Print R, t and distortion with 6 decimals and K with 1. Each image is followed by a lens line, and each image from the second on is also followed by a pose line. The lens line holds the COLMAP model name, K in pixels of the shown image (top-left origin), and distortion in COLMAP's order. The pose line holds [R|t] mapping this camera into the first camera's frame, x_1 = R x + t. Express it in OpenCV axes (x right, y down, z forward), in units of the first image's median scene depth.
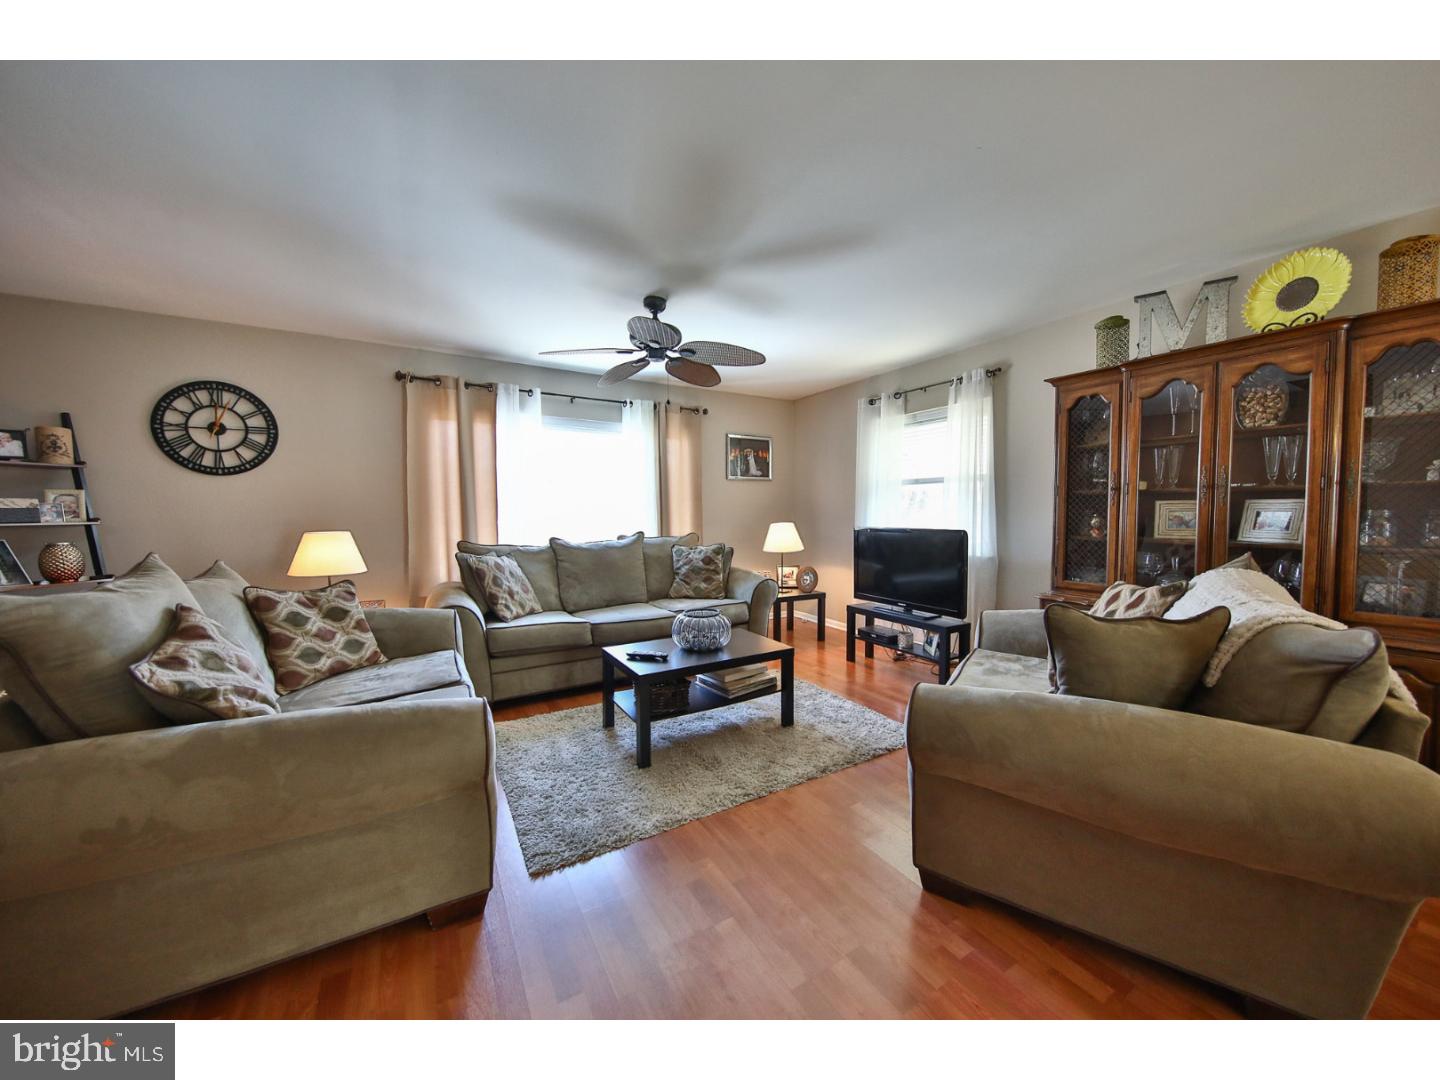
lens RADIAL K [[505.2, 0, 730.5], [0, 505.2, 538.9], [0, 0, 1]] dist [-0.001787, -0.001459]
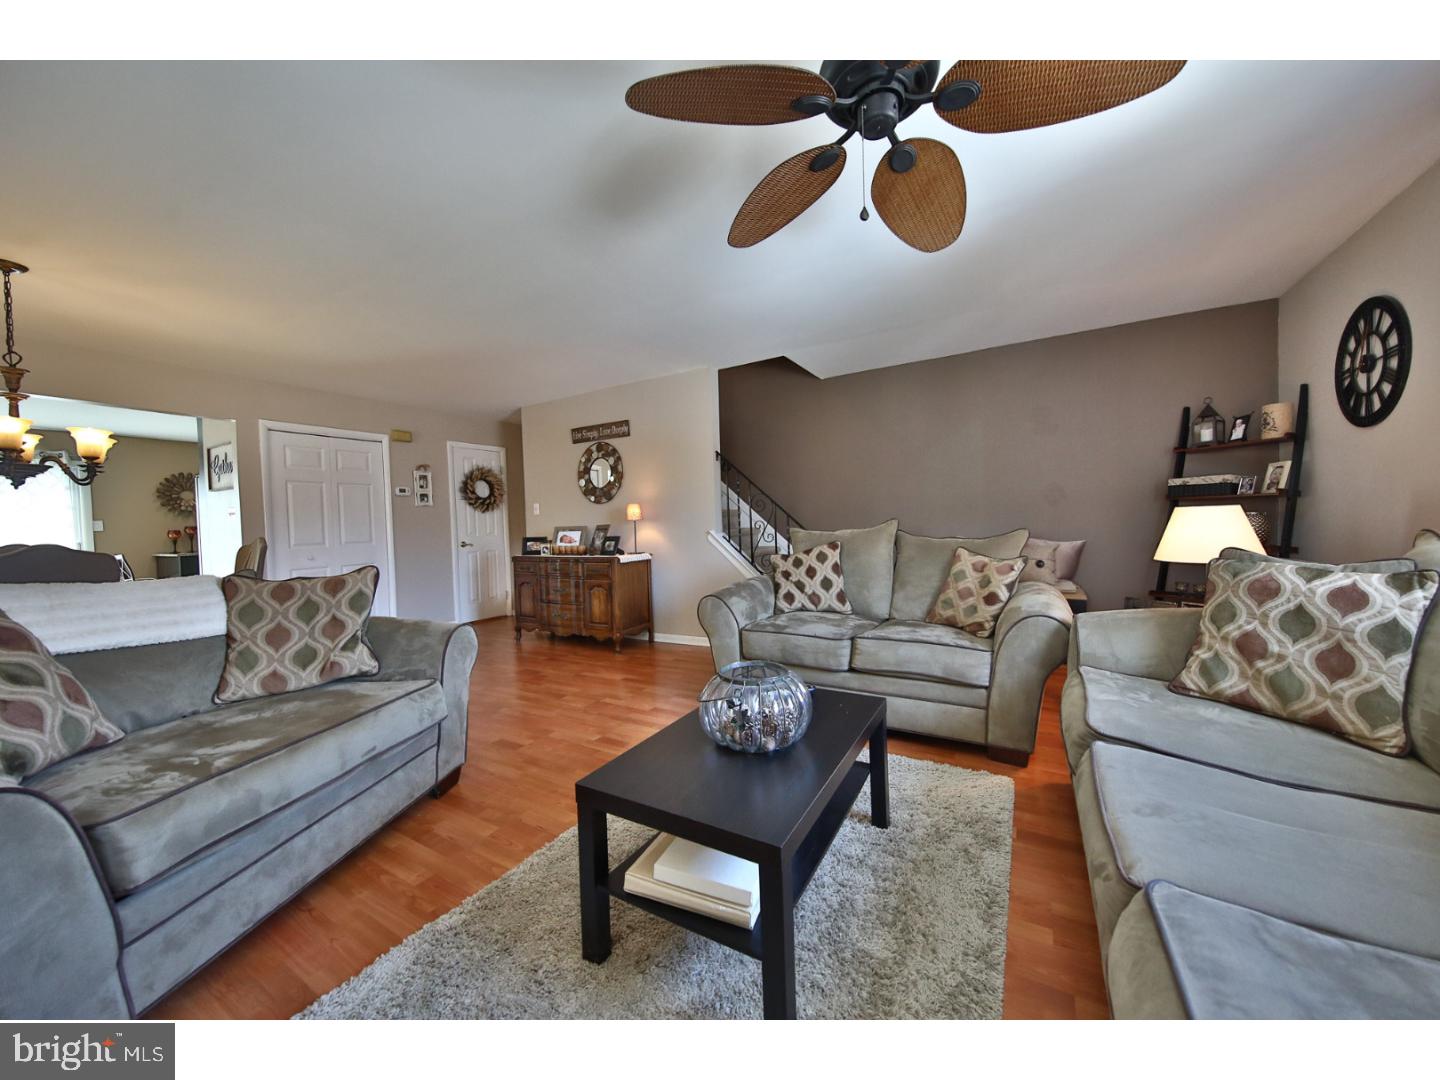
lens RADIAL K [[505.2, 0, 725.2], [0, 505.2, 541.4], [0, 0, 1]] dist [-0.001787, -0.001459]
pose [[-0.878810, 0.051034, -0.474434, 0.179953], [0.010697, 0.996121, 0.087337, -0.030154], [0.477051, 0.071678, -0.875948, 1.177163]]
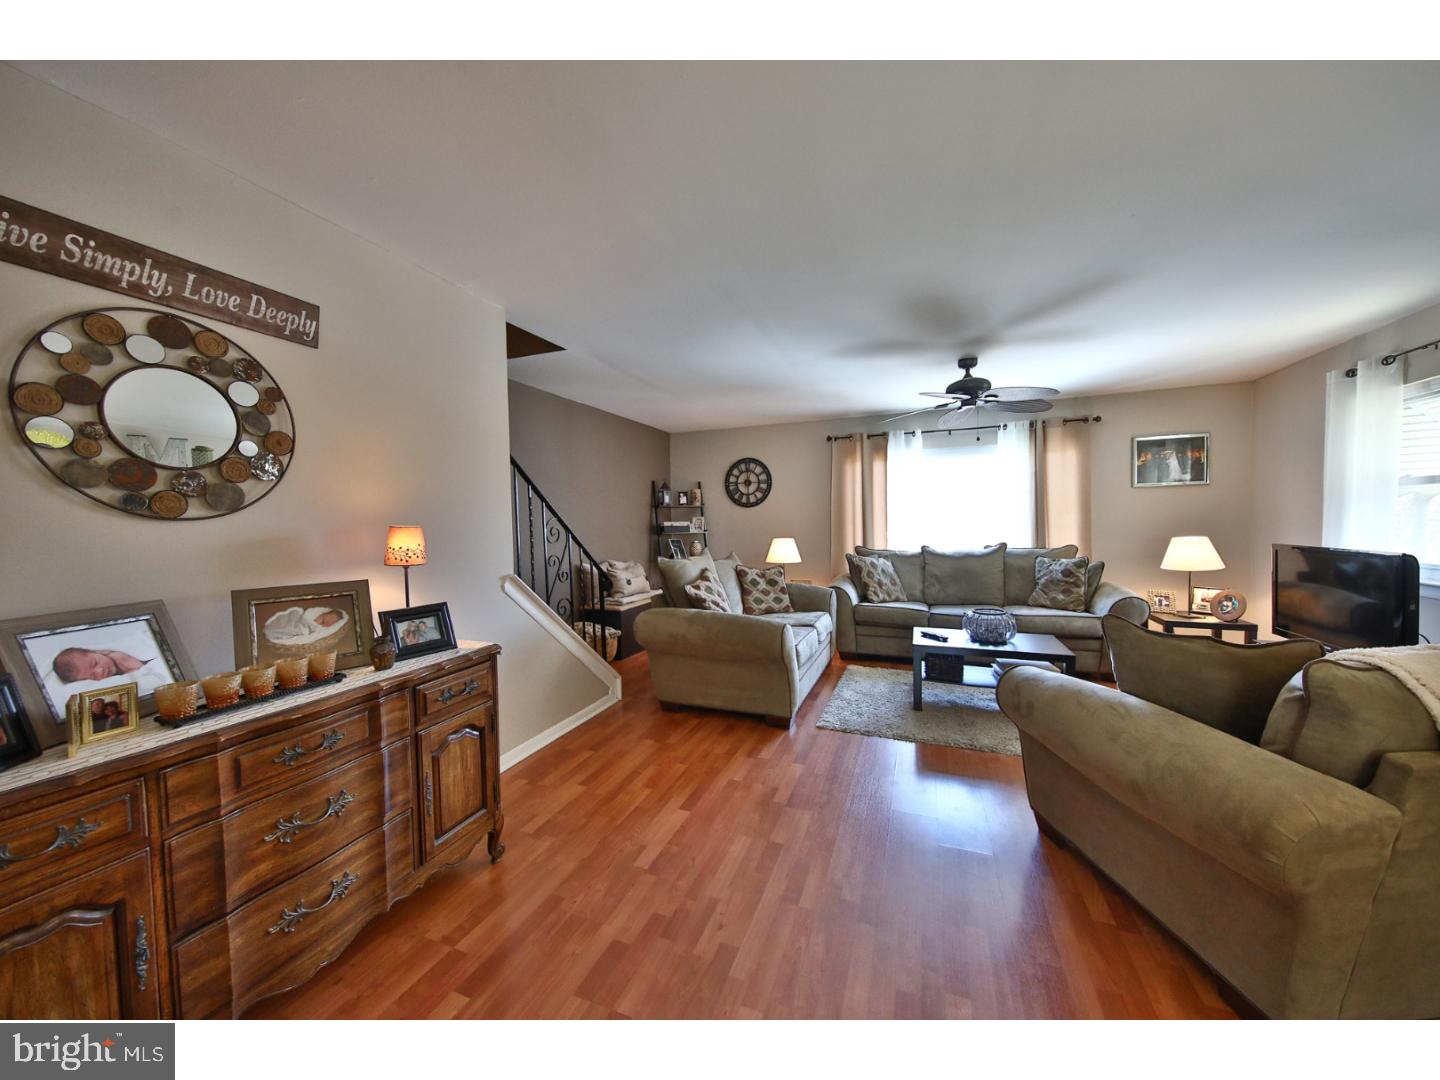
lens RADIAL K [[505.2, 0, 731.6], [0, 505.2, 537.6], [0, 0, 1]] dist [-0.001787, -0.001459]
pose [[0.611014, 0.018918, -0.791394, 0.439365], [-0.028482, 0.999592, 0.001904, -0.013735], [0.791107, 0.021377, 0.611304, -0.201787]]
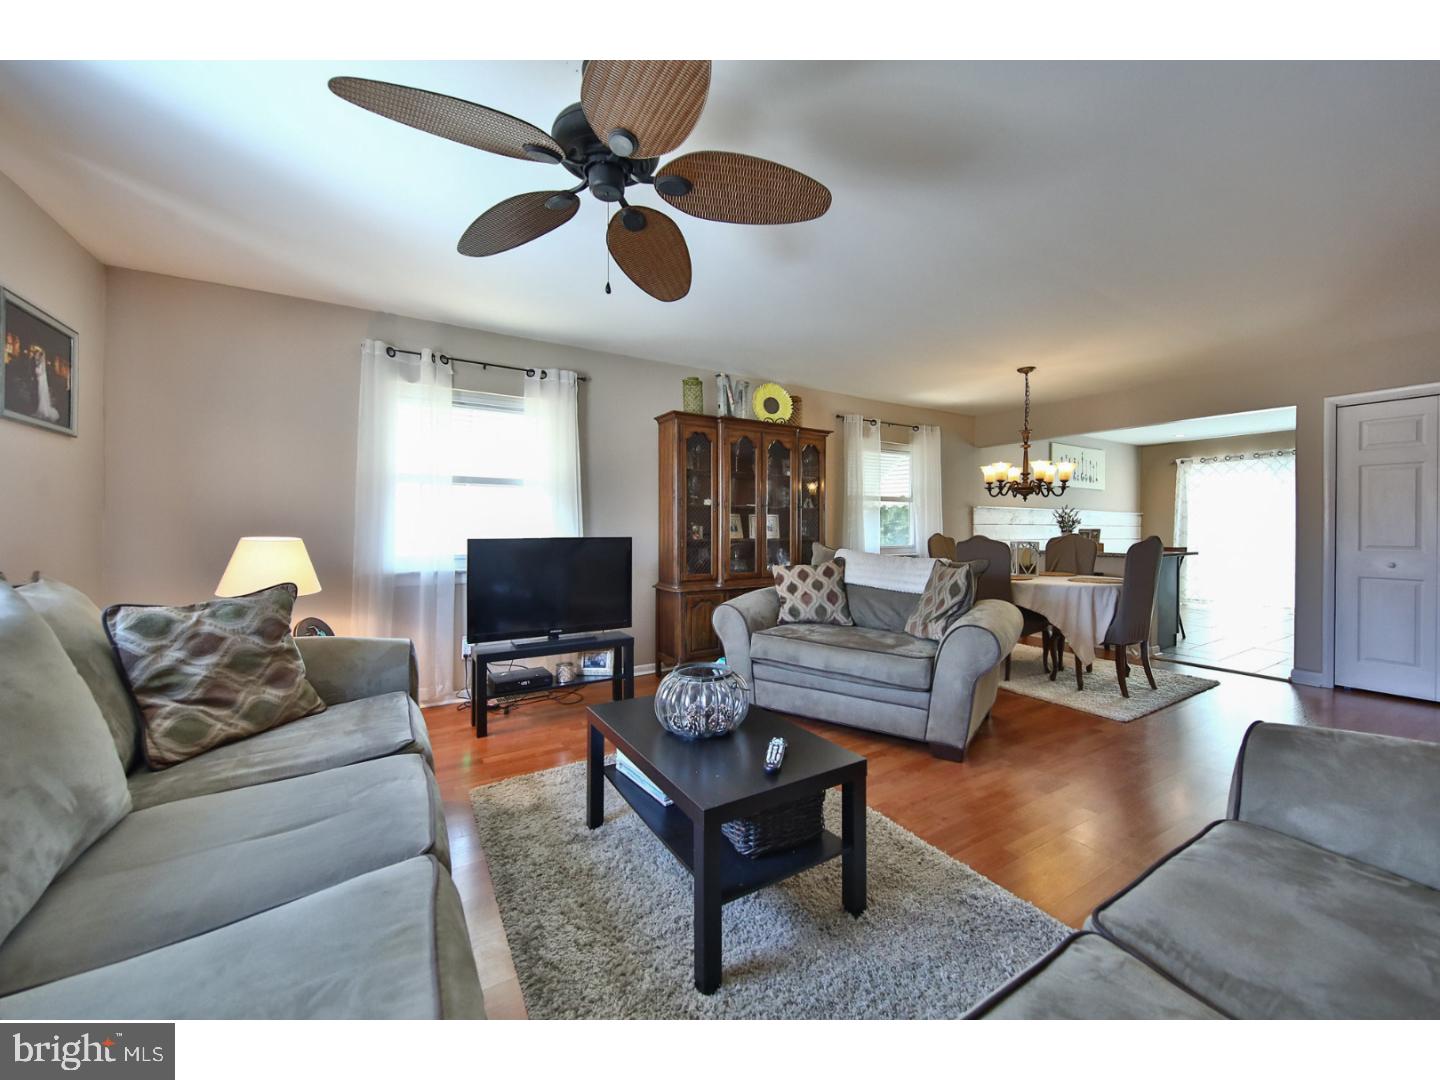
lens RADIAL K [[535.8, 0, 724.3], [0, 535.8, 533.1], [0, 0, 1]] dist [-0.003407, -0.001293]
pose [[-0.001246, -0.006646, 0.999977, -0.597567], [0.050838, 0.998684, 0.006701, -0.023184], [-0.998706, 0.050845, -0.000906, 0.813138]]
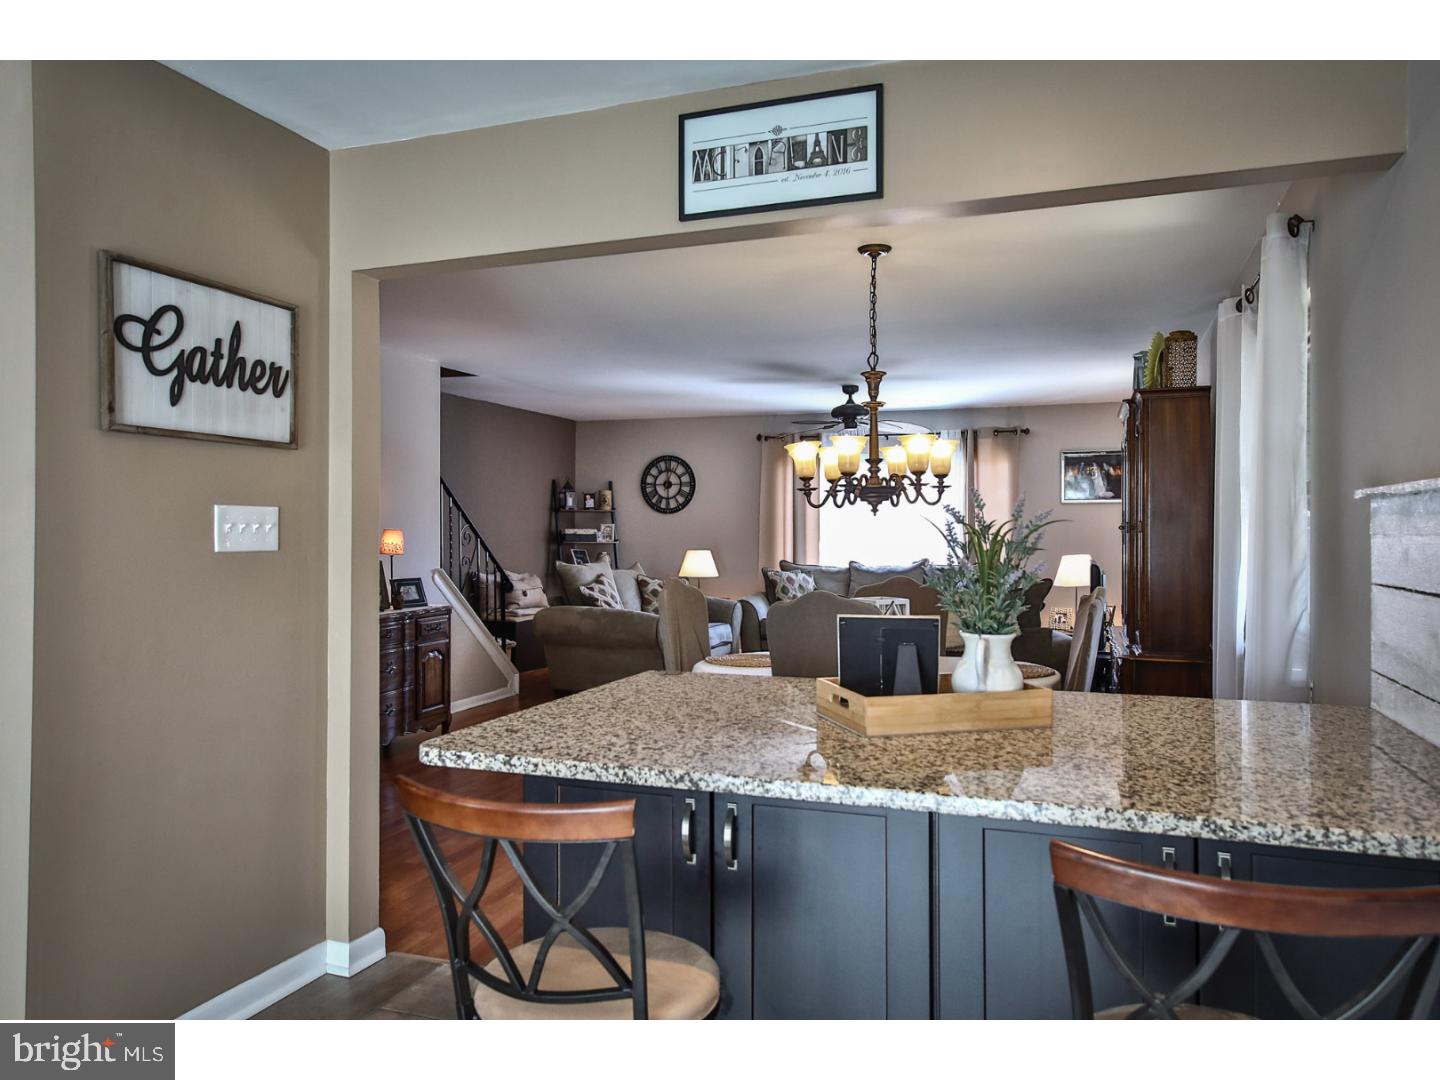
lens RADIAL K [[1025.2, 0, 784.9], [0, 1025.2, 541.9], [0, 0, 1]] dist [-0.001222, -0.000711]
pose [[0.663413, 0.016543, -0.748070, 1.609714], [-0.047736, 0.998655, -0.020249, 0.010613], [0.746729, 0.049143, 0.663310, -0.844013]]
